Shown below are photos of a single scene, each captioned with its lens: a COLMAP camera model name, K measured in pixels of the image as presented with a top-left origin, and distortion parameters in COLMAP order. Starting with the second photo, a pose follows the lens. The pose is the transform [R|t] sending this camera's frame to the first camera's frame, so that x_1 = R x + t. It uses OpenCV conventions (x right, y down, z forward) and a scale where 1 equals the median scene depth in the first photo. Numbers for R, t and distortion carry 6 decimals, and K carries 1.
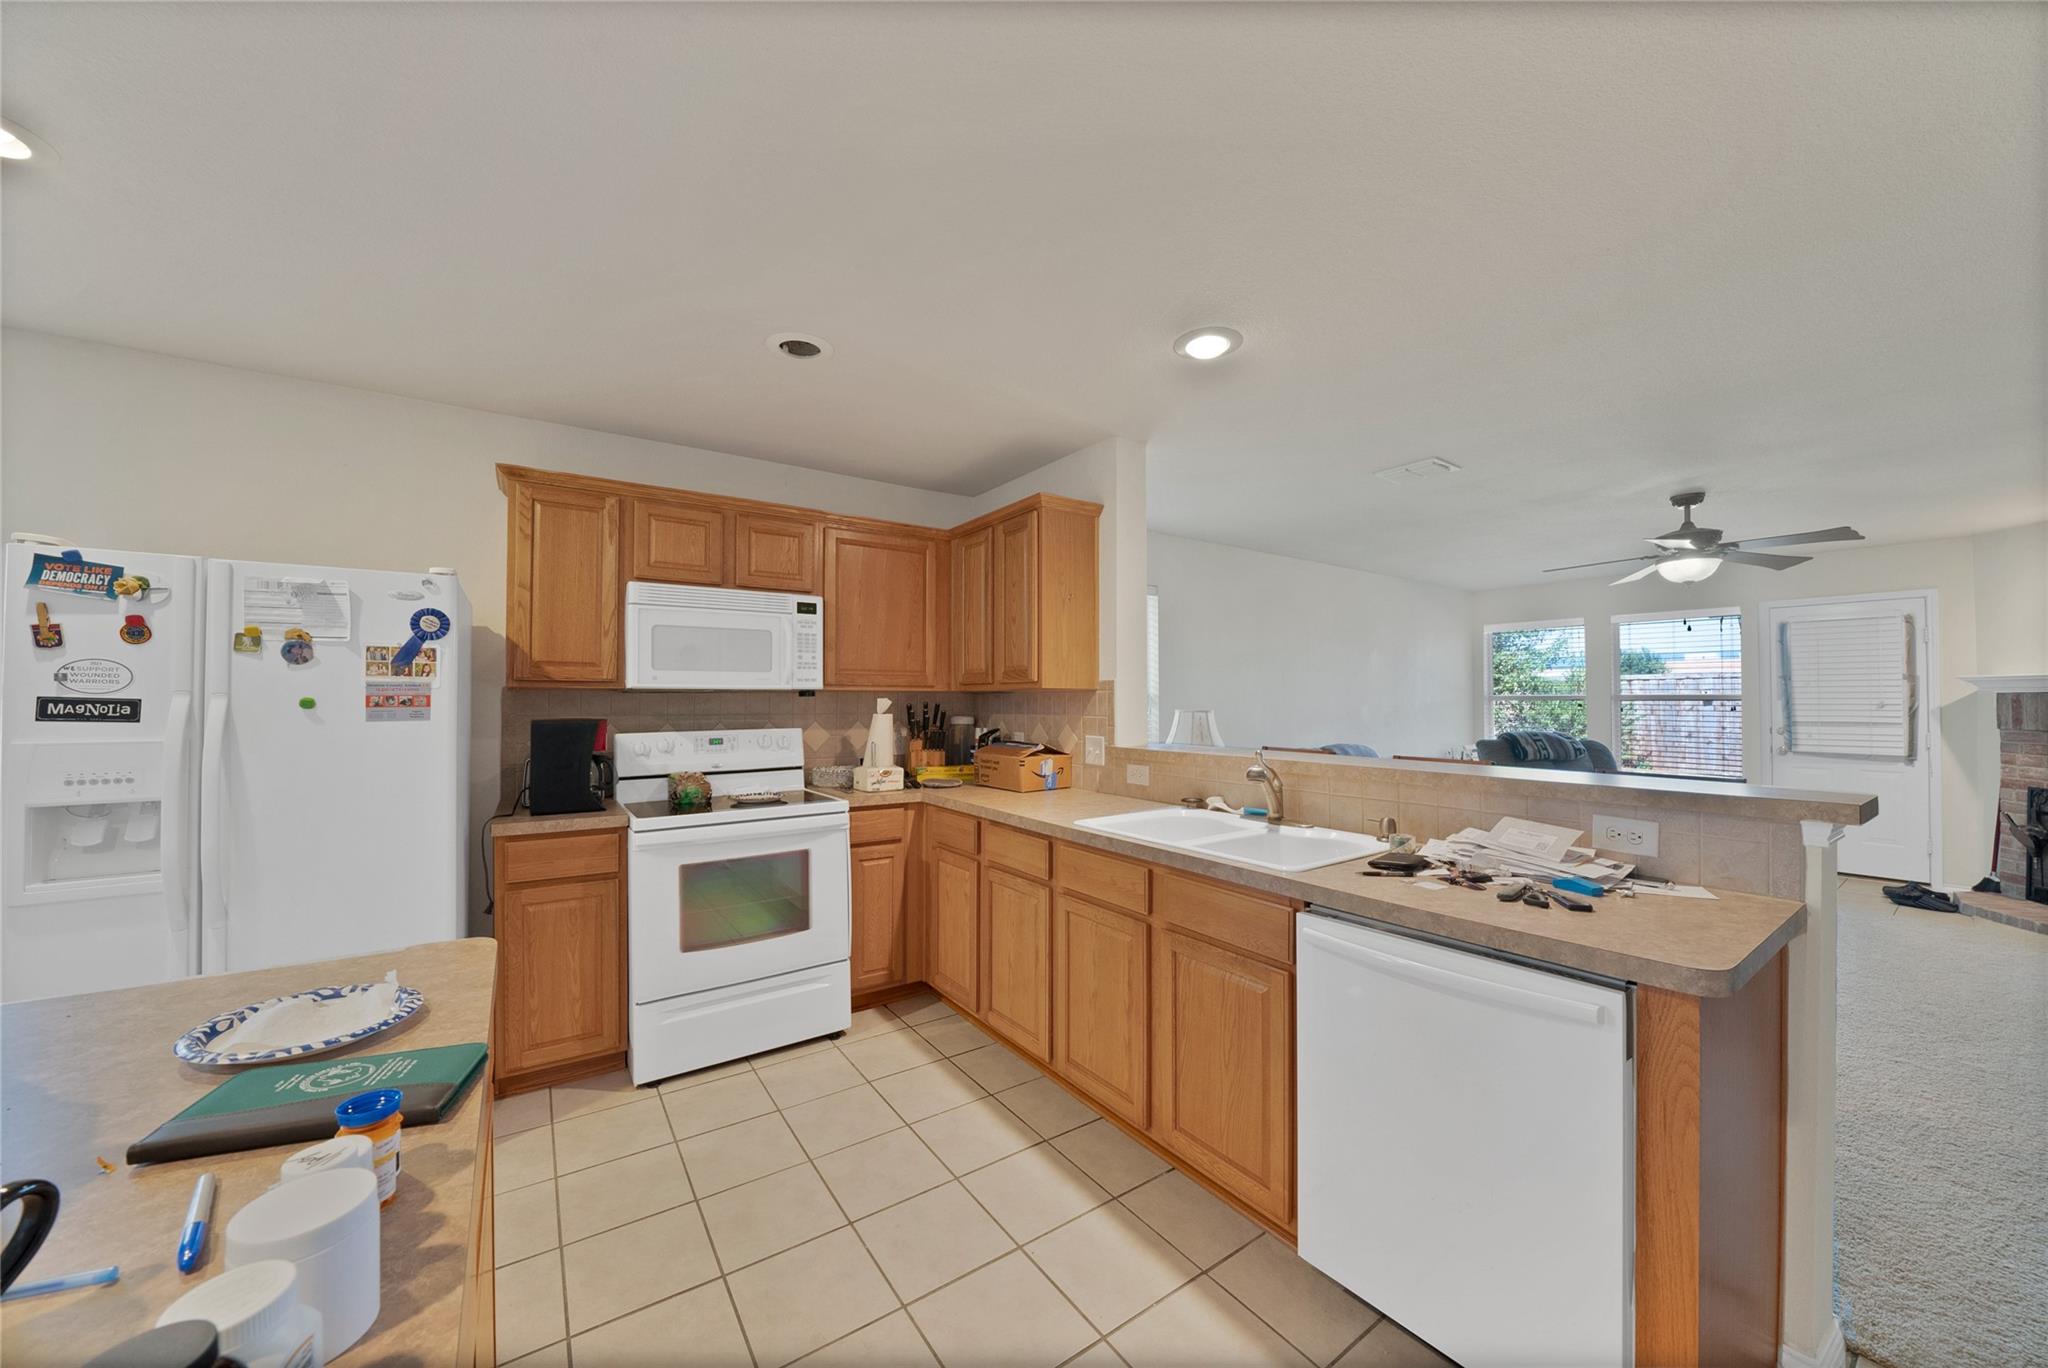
lens RADIAL K [[726.8, 0, 1018.3], [0, 726.8, 688.5], [0, 0, 1]] dist [-0.022274, 0.000153]
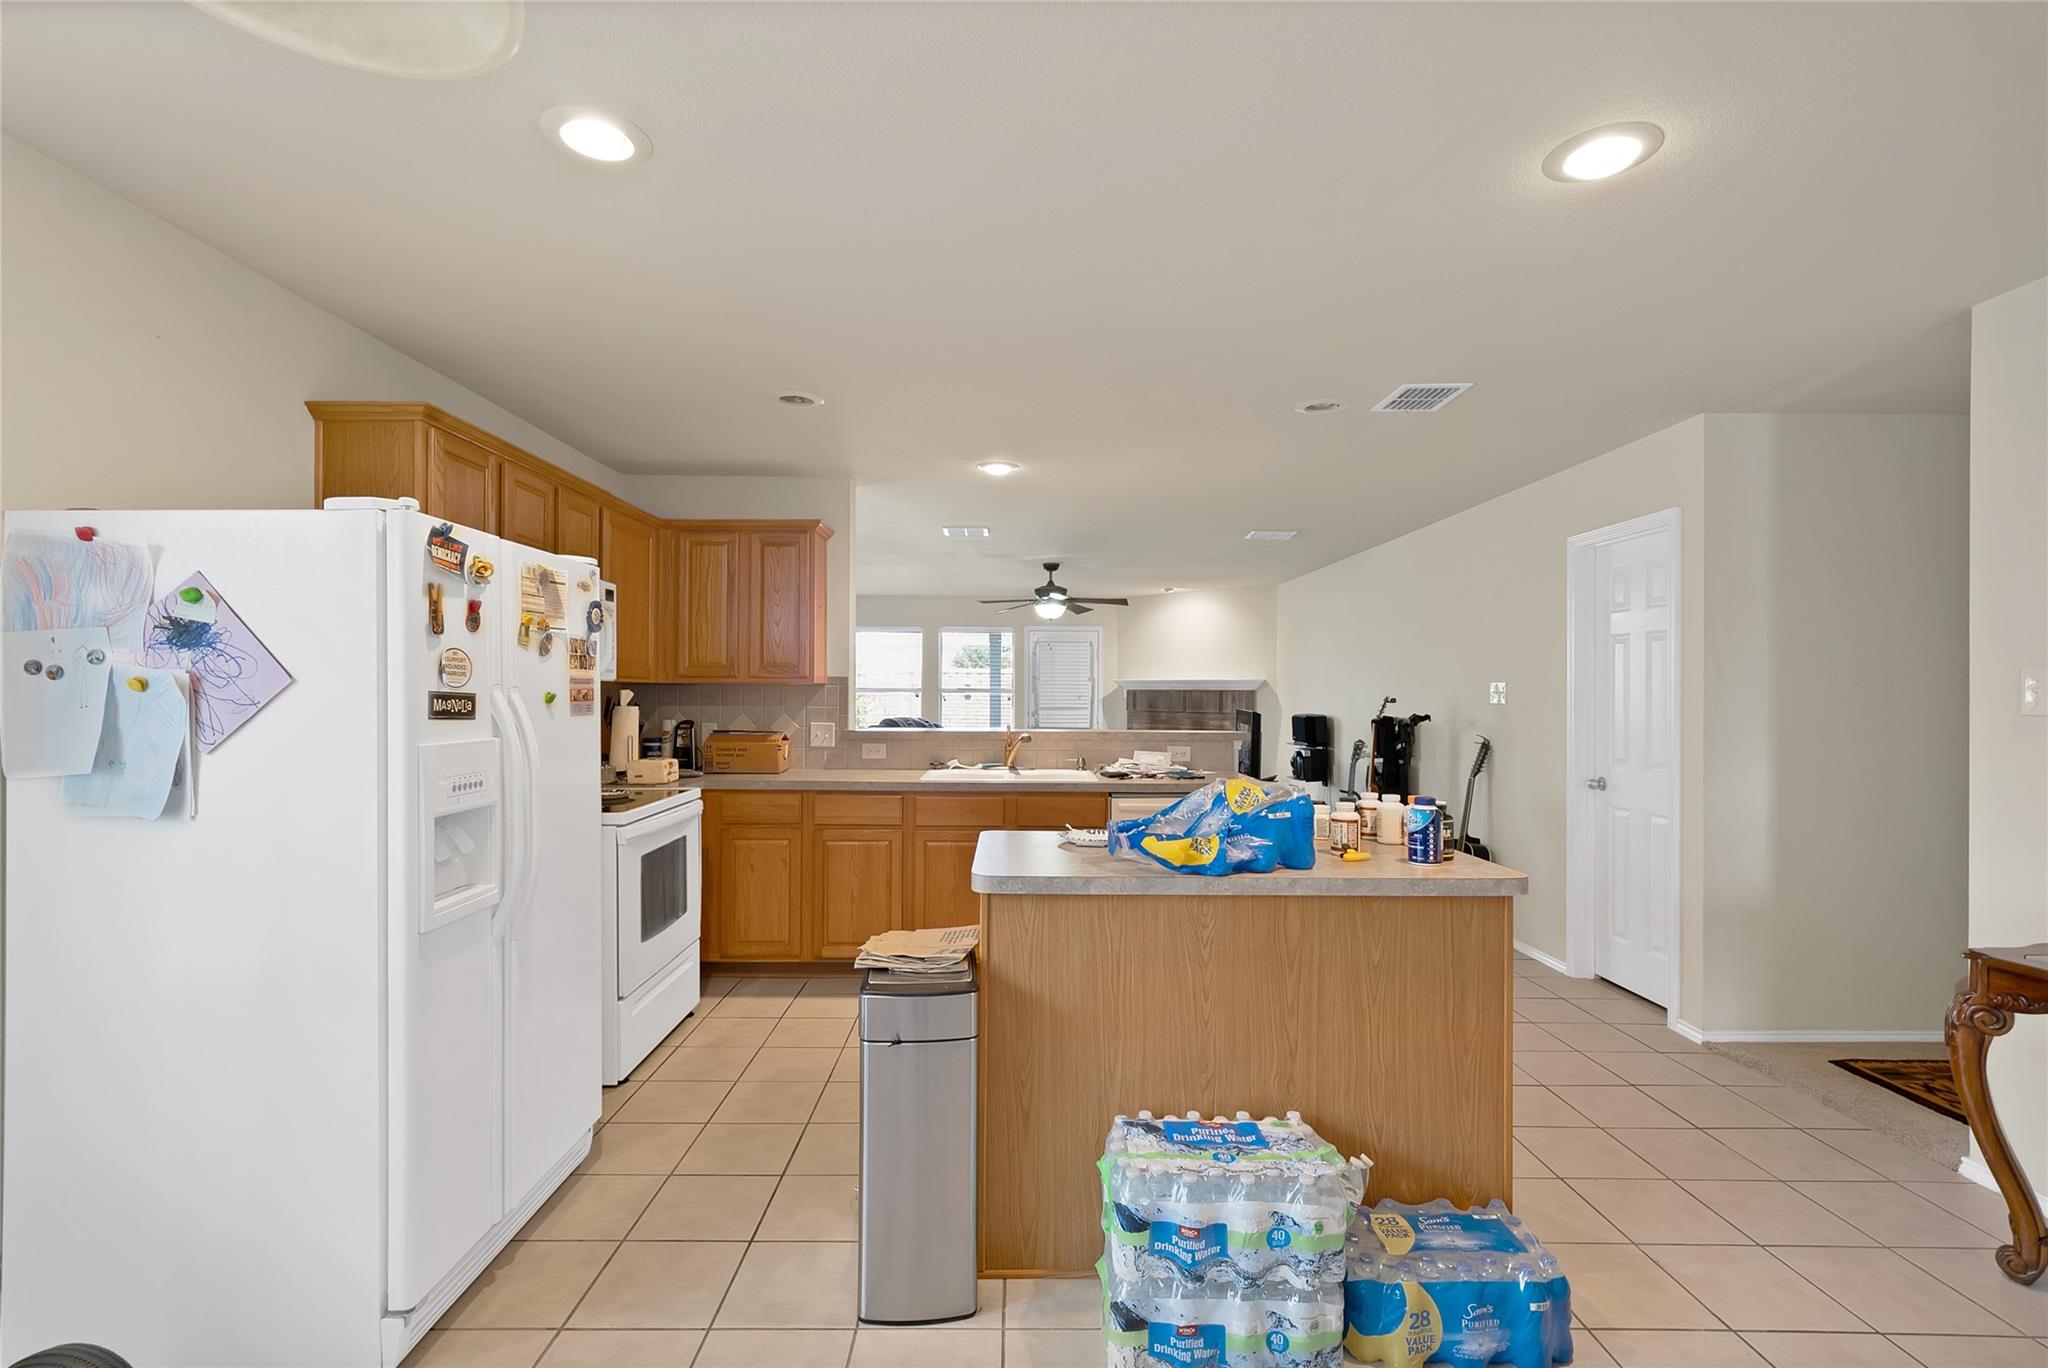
lens RADIAL K [[931.6, 0, 1024.0], [0, 931.6, 684.0], [0, 0, 1]] dist [0.000216, 0.000038]
pose [[0.555191, 0.010286, 0.831659, -1.116437], [-0.019787, 0.999804, 0.000843, -0.007249], [-0.831488, -0.016924, 0.555285, -0.146724]]
